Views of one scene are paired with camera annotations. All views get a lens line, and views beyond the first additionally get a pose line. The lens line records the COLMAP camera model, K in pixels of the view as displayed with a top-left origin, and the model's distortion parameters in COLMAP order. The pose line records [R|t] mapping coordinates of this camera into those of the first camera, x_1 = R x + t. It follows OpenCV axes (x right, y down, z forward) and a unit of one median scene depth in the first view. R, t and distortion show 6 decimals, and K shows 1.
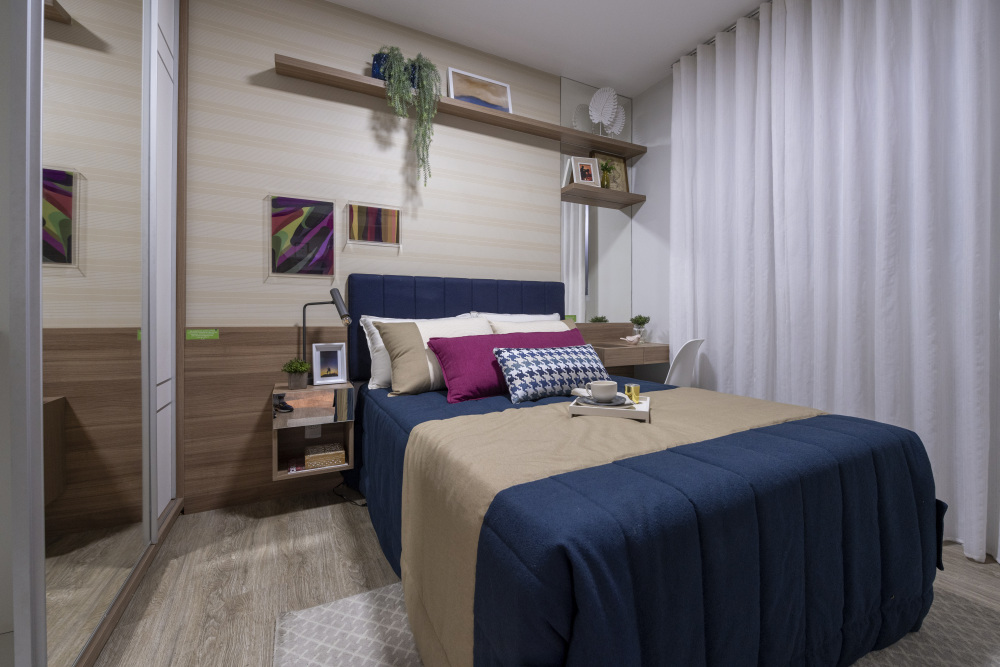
lens RADIAL K [[410.6, 0, 502.9], [0, 410.6, 318.0], [0, 0, 1]] dist [0.035573, 0.000123]
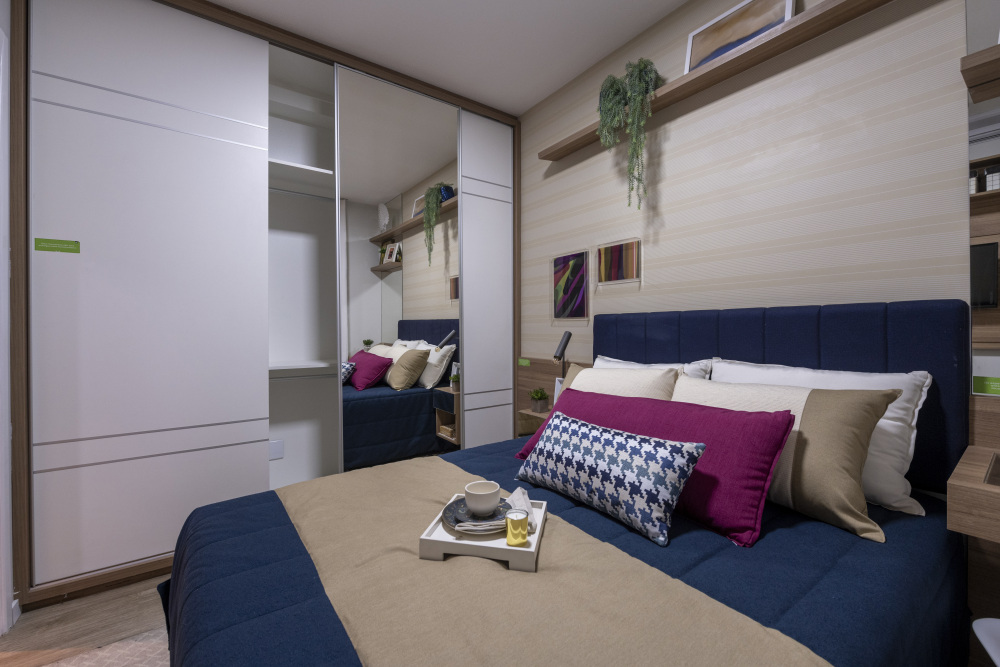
lens RADIAL K [[410.6, 0, 498.1], [0, 410.6, 327.6], [0, 0, 1]] dist [0.035573, 0.000123]
pose [[0.163933, 0.002580, -0.986468, 0.619353], [0.001938, 0.999994, 0.002938, -0.077497], [0.986470, -0.002393, 0.163927, 0.576319]]
